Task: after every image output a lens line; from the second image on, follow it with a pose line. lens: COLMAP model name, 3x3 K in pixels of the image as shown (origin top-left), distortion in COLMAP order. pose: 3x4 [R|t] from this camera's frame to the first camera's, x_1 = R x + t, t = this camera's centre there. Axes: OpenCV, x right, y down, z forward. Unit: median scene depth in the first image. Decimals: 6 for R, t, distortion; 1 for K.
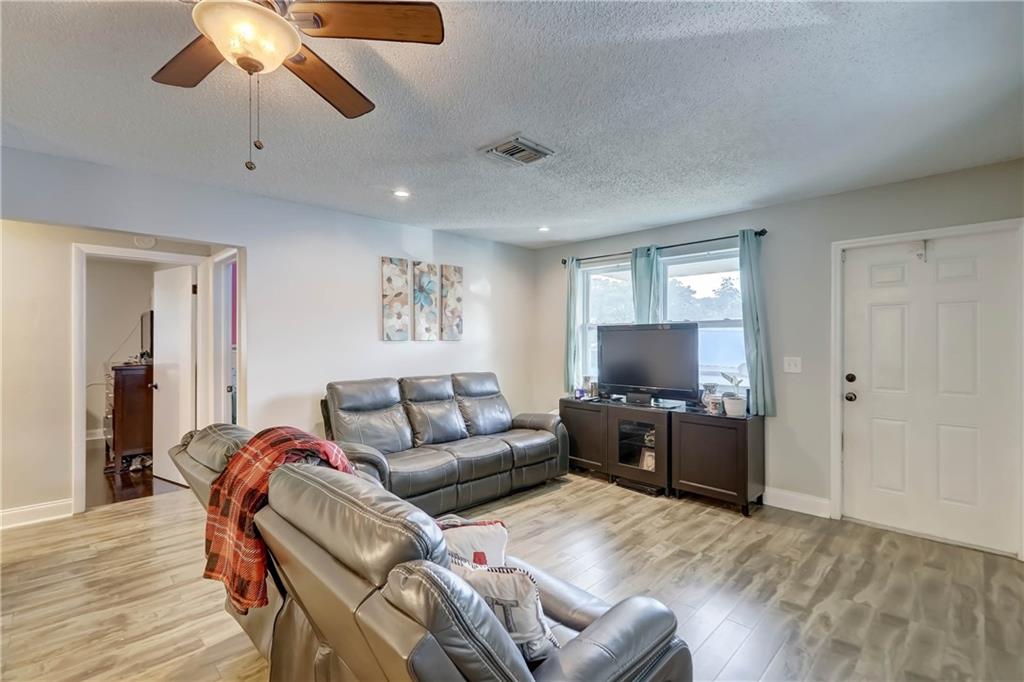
lens RADIAL K [[467.7, 0, 515.8], [0, 467.7, 339.9], [0, 0, 1]] dist [0.009379, 0.000190]
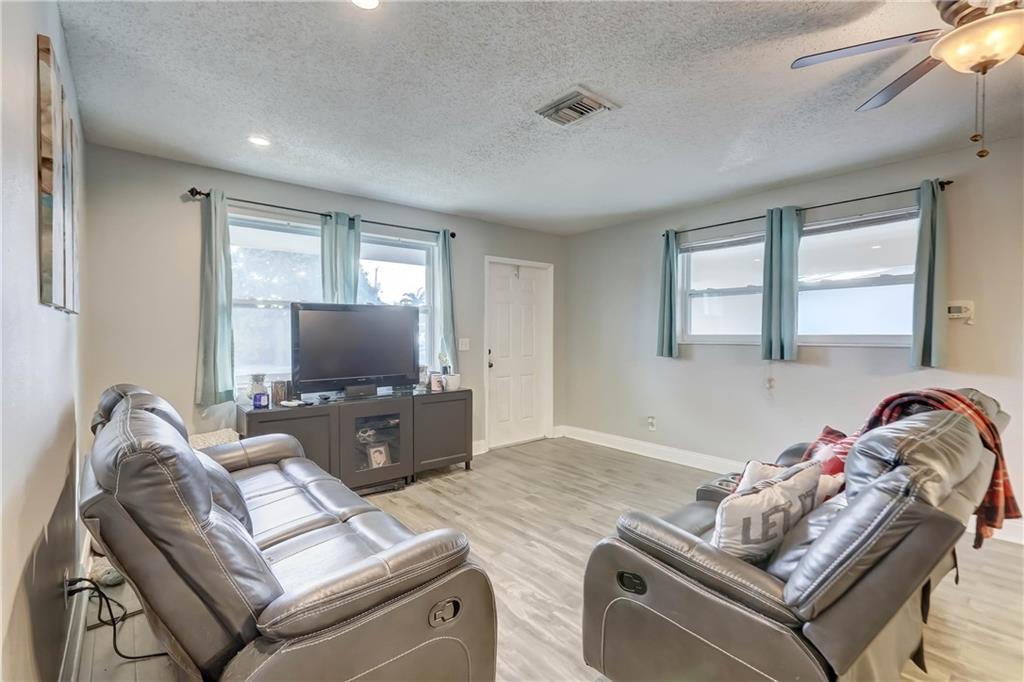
lens RADIAL K [[467.7, 0, 515.4], [0, 467.7, 342.0], [0, 0, 1]] dist [0.009379, 0.000190]
pose [[0.075191, -0.016690, 0.997029, -0.688103], [0.001320, 0.999861, 0.016638, 0.025786], [-0.997168, 0.000065, 0.075203, 0.779543]]
